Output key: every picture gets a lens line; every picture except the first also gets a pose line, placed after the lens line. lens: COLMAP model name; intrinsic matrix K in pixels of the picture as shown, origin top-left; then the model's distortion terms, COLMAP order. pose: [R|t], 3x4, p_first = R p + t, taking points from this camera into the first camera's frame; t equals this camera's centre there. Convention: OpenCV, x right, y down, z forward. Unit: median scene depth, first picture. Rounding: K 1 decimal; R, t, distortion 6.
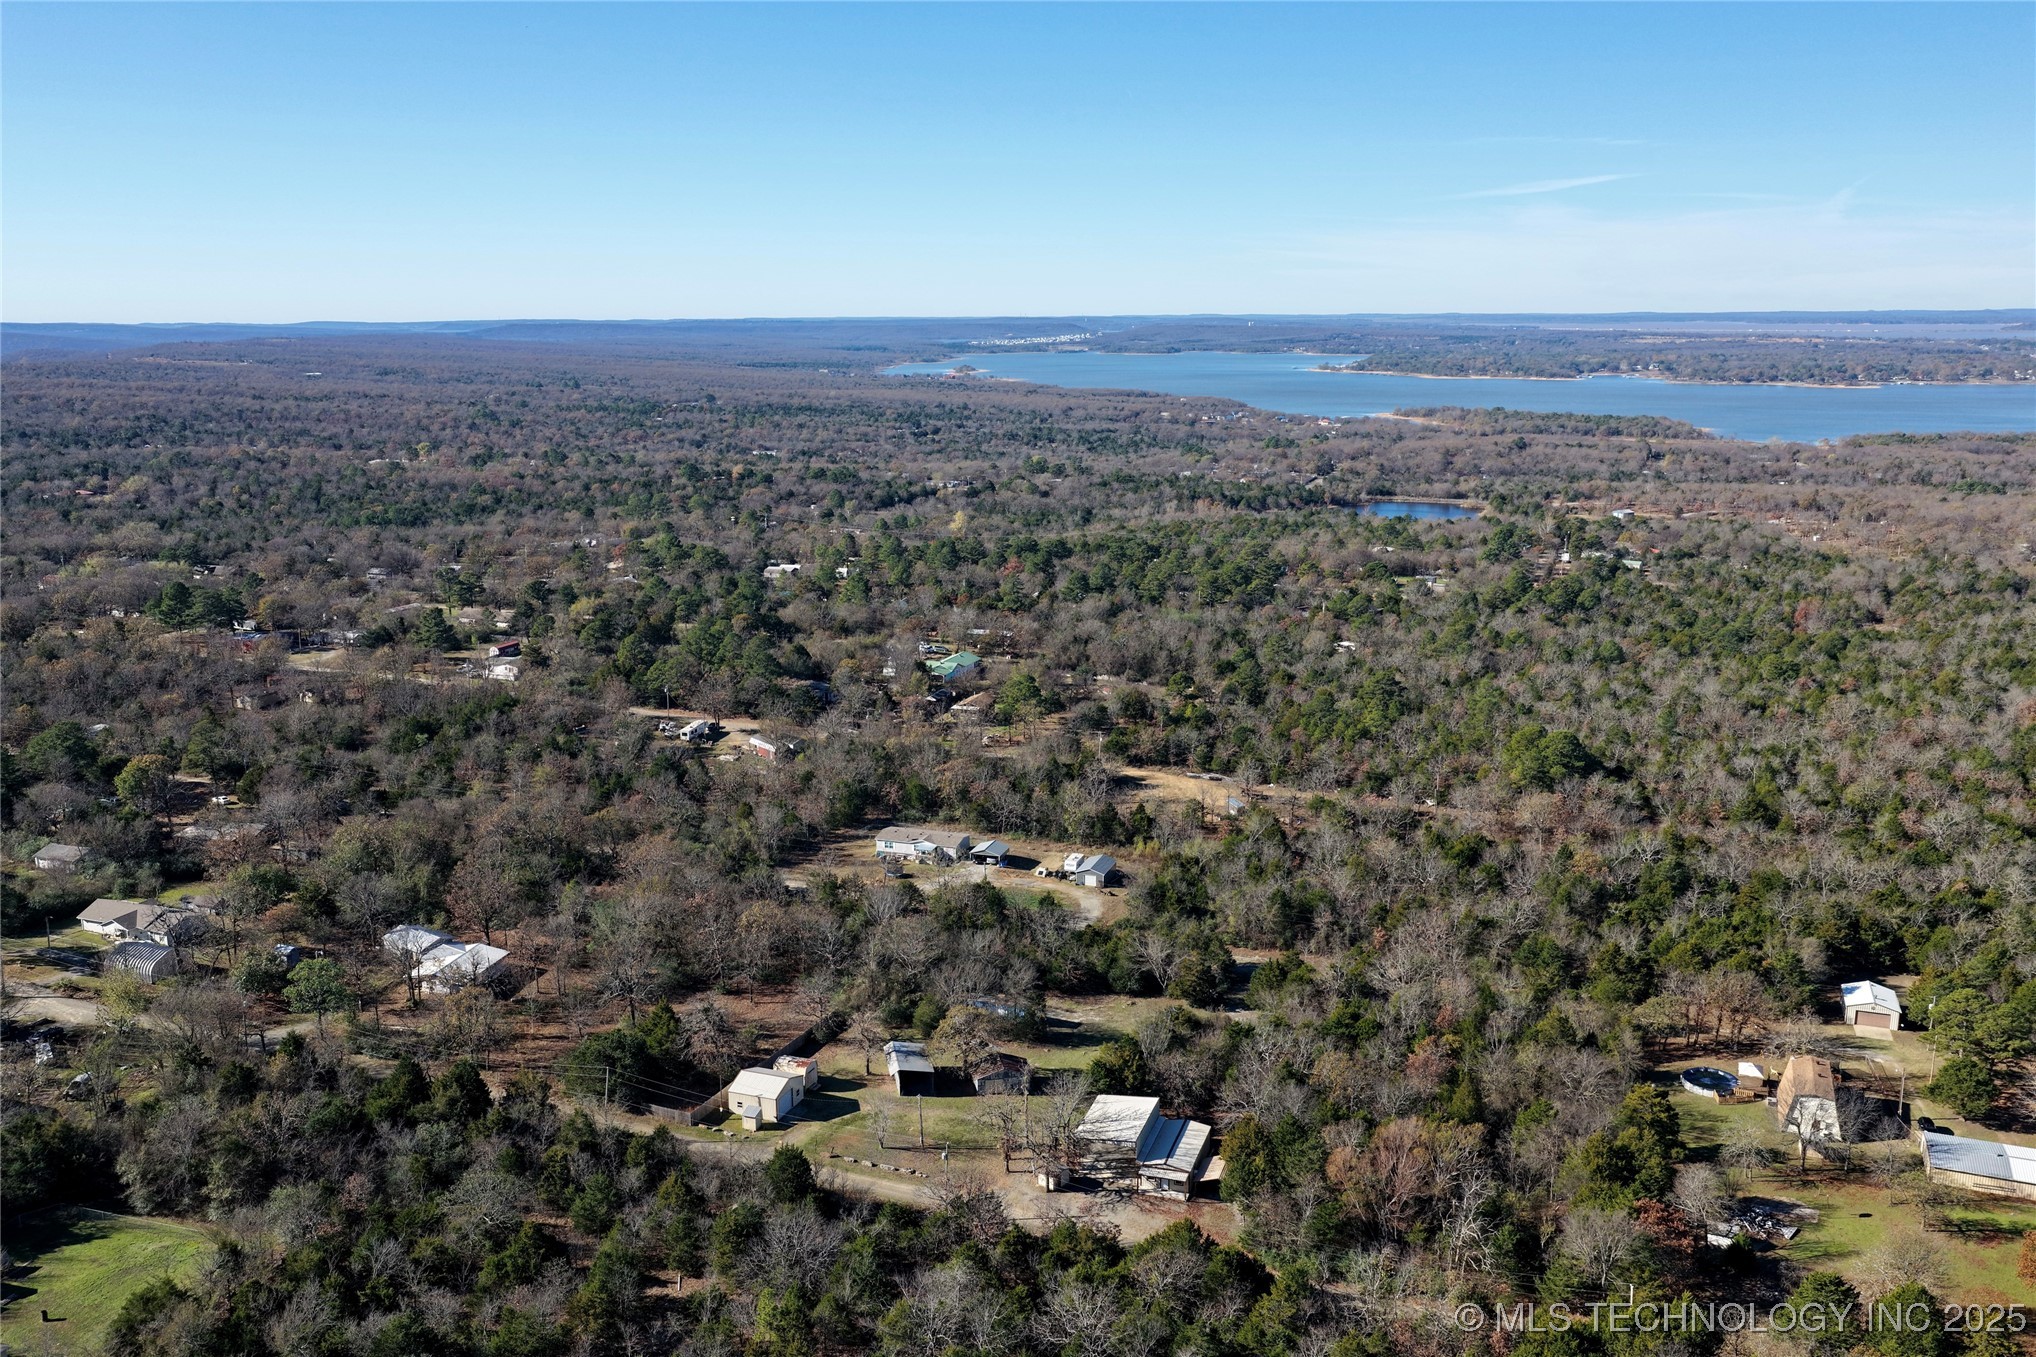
lens RADIAL K [[1683.8, 0, 1025.0], [0, 1683.8, 681.3], [0, 0, 1]] dist [-0.006505, 0.032565]
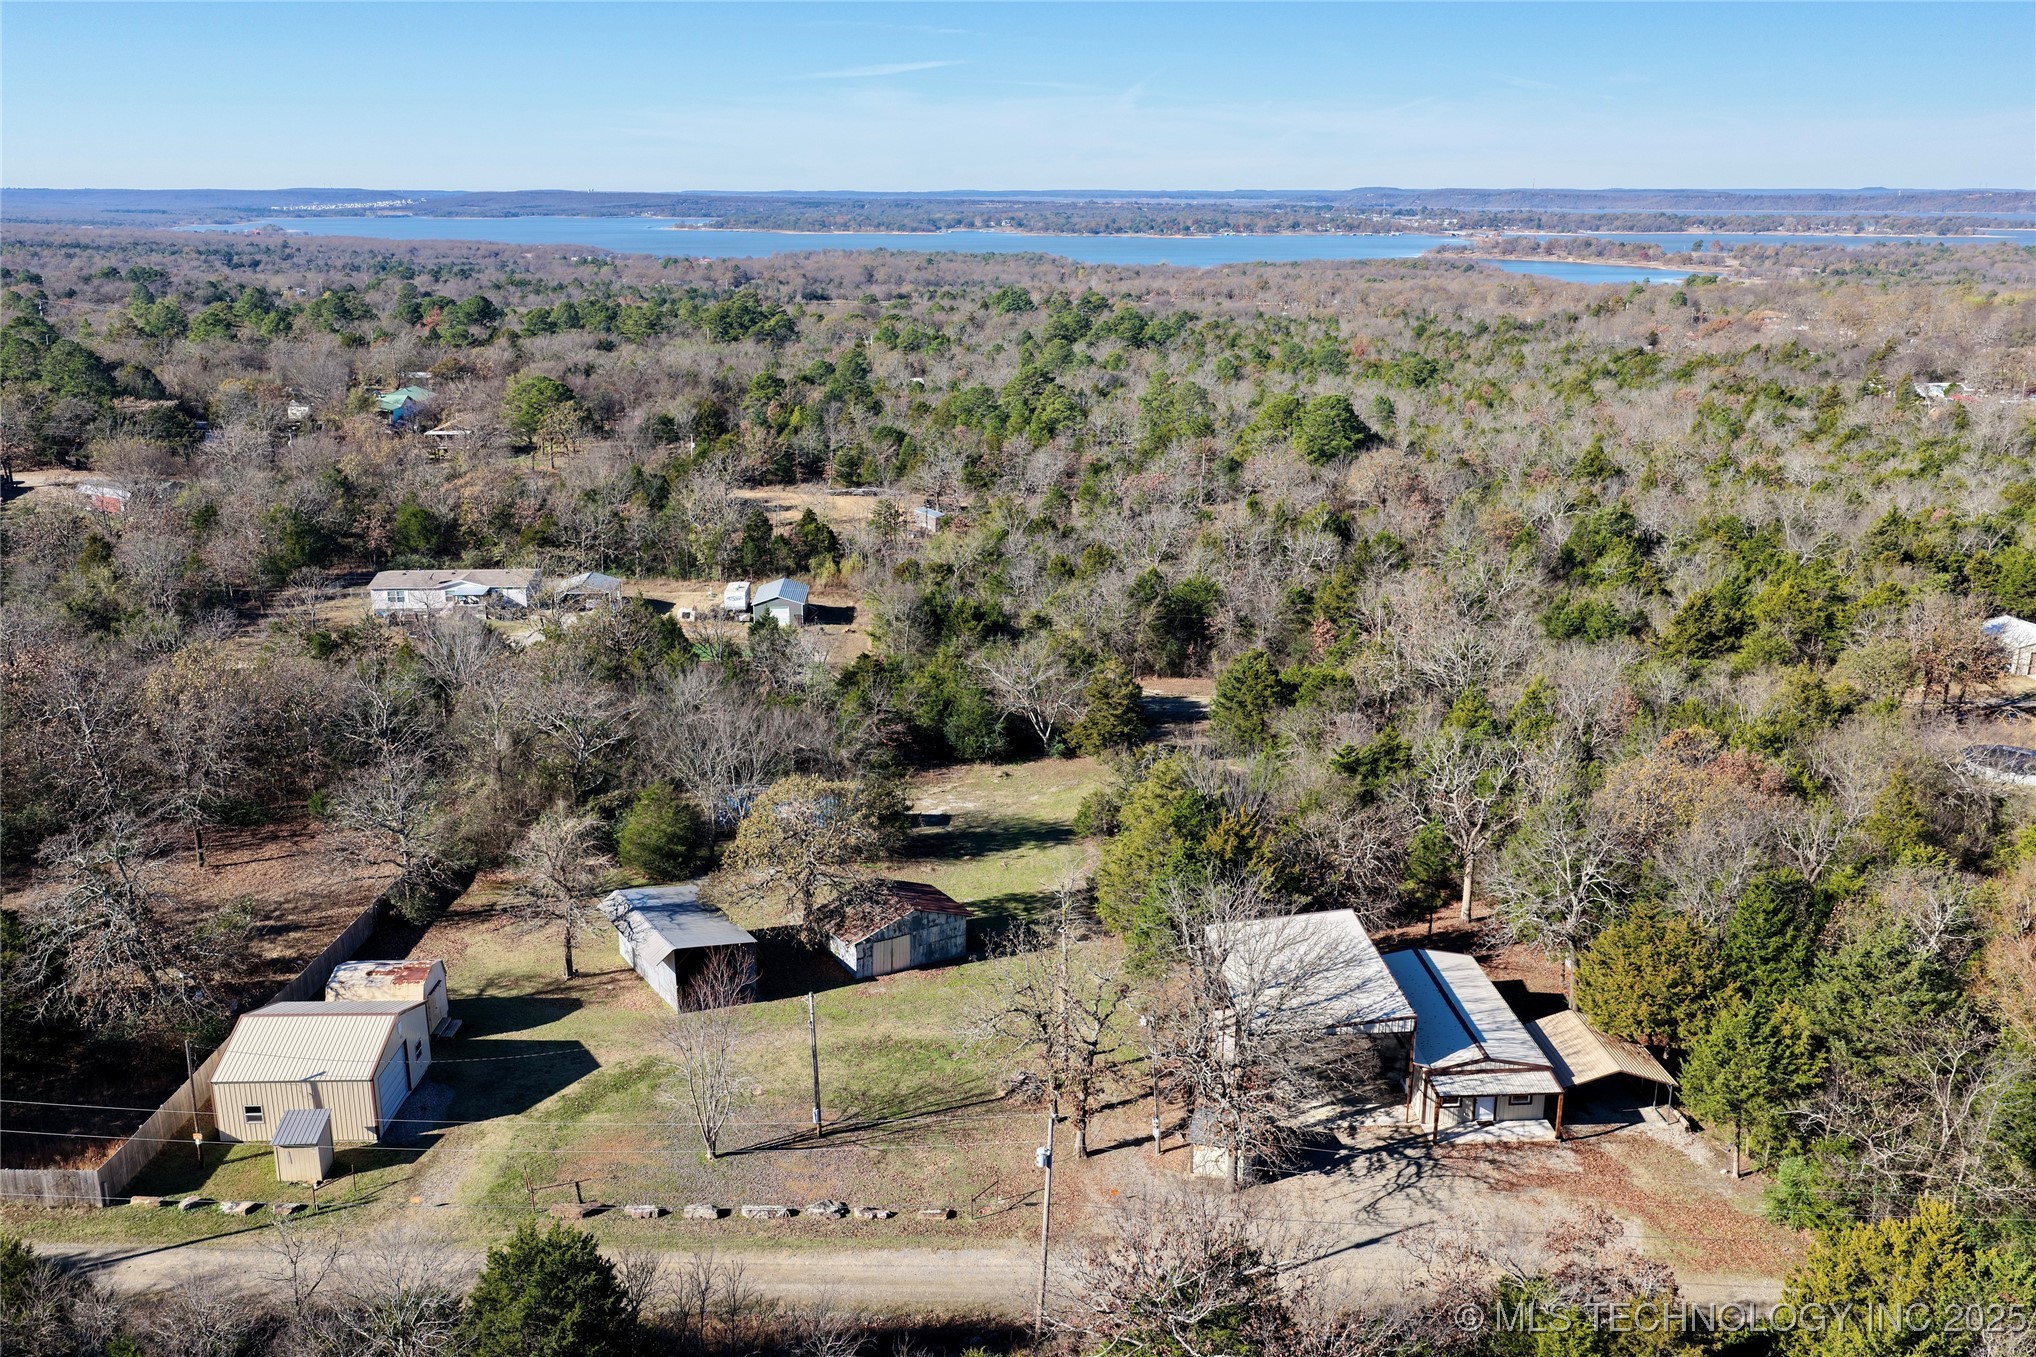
lens RADIAL K [[1683.8, 0, 1025.0], [0, 1683.8, 681.3], [0, 0, 1]] dist [-0.006505, 0.032565]
pose [[0.928990, -0.098593, 0.356732, -0.090009], [0.074445, 0.993943, 0.080836, 0.096782], [-0.362541, -0.048539, 0.930703, 0.411122]]
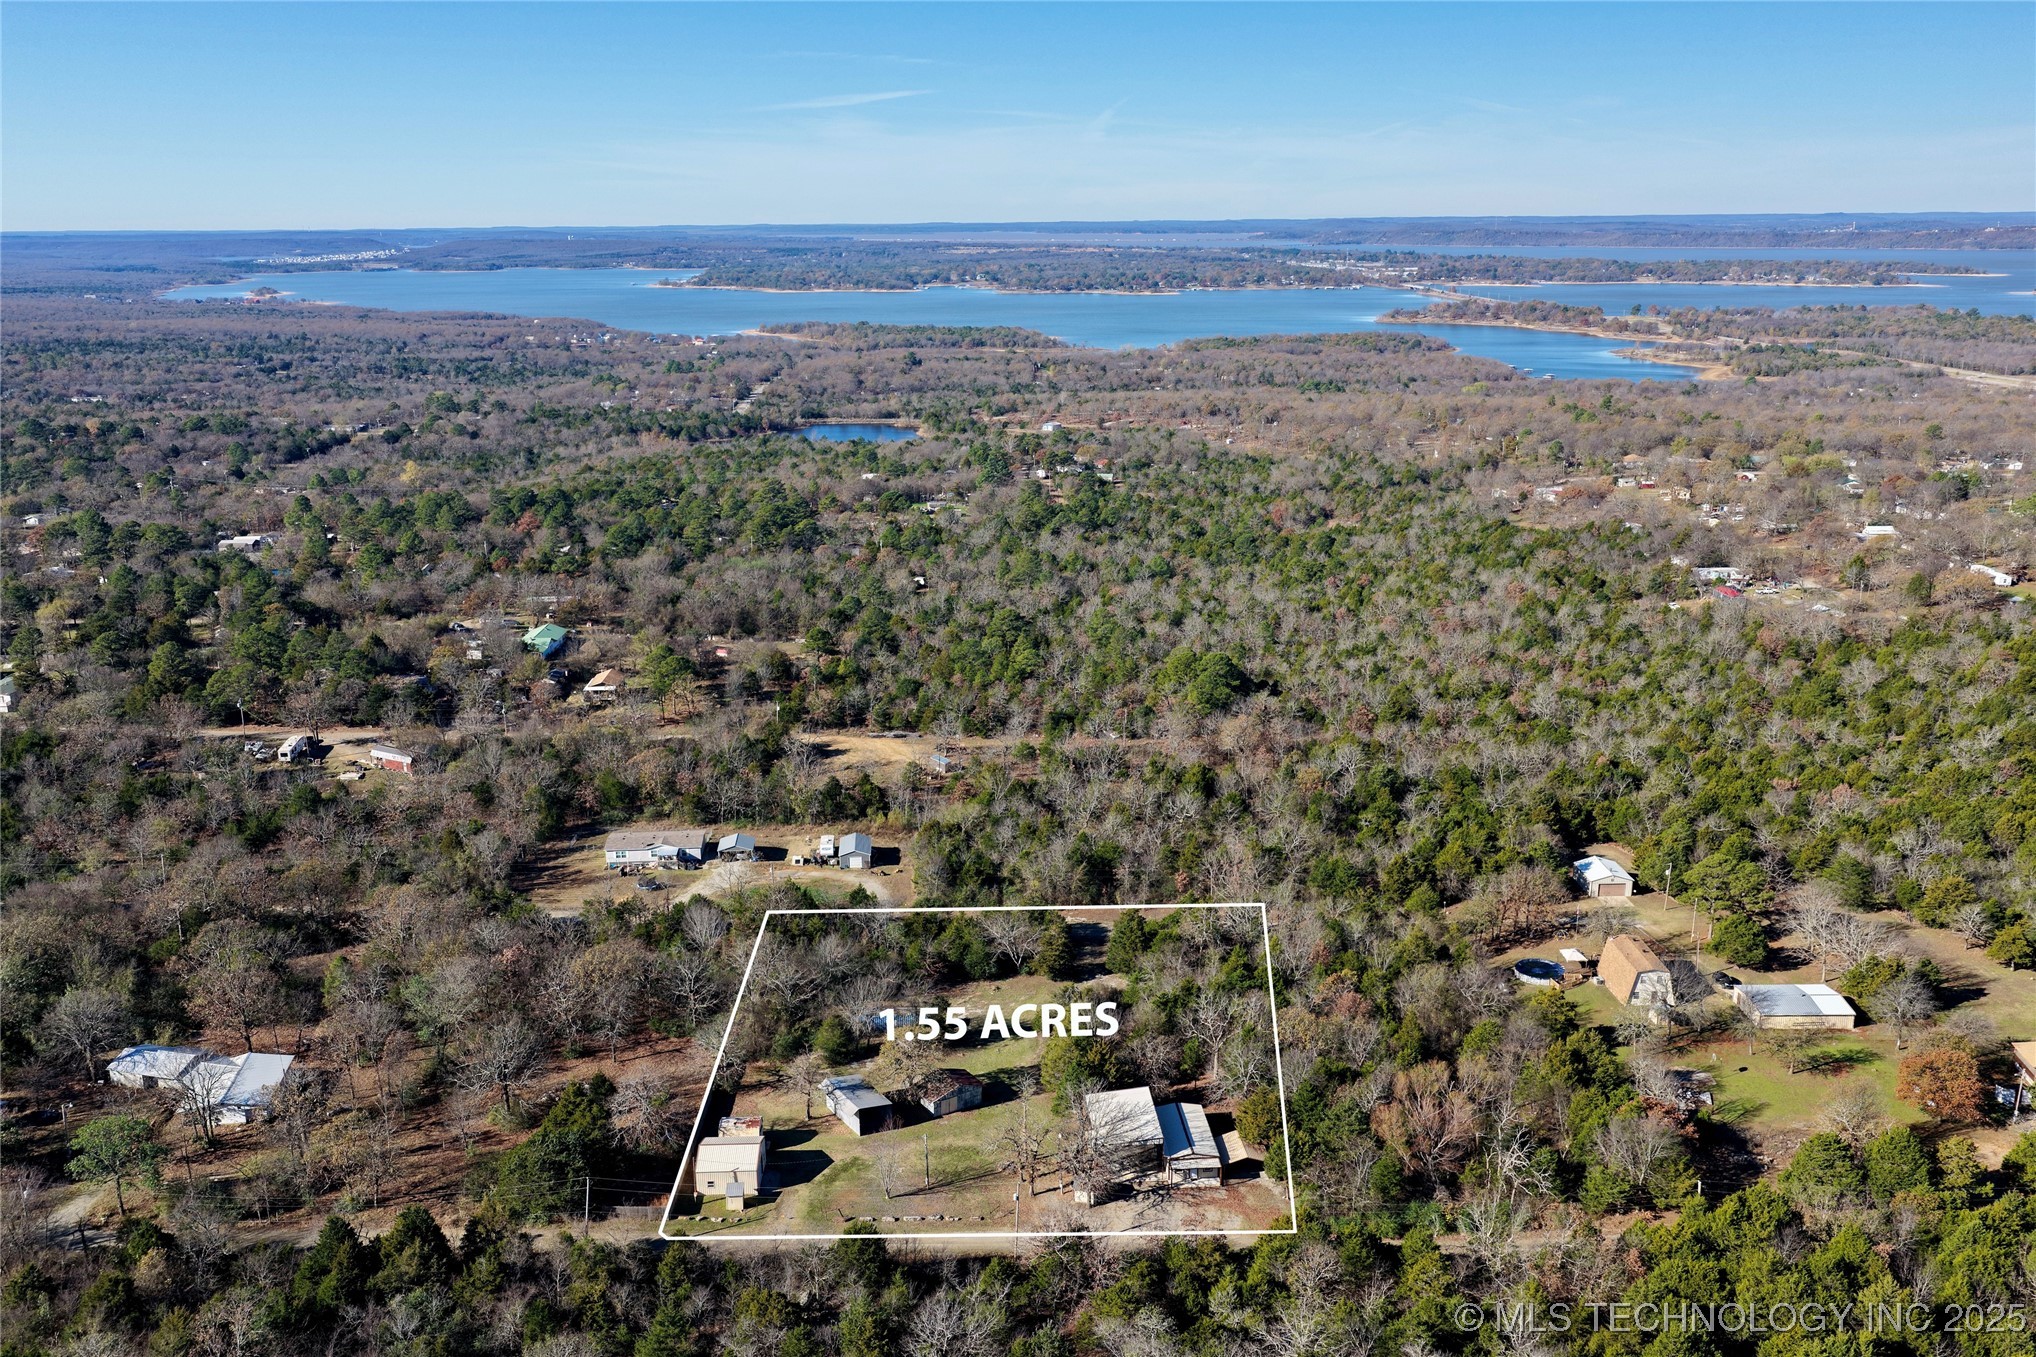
lens RADIAL K [[1683.8, 0, 1025.0], [0, 1683.8, 681.3], [0, 0, 1]] dist [-0.006505, 0.032565]
pose [[0.923292, -0.104660, 0.369564, -0.208205], [0.086182, 0.994077, 0.066210, -0.037581], [-0.374304, -0.029281, 0.926844, 0.079609]]
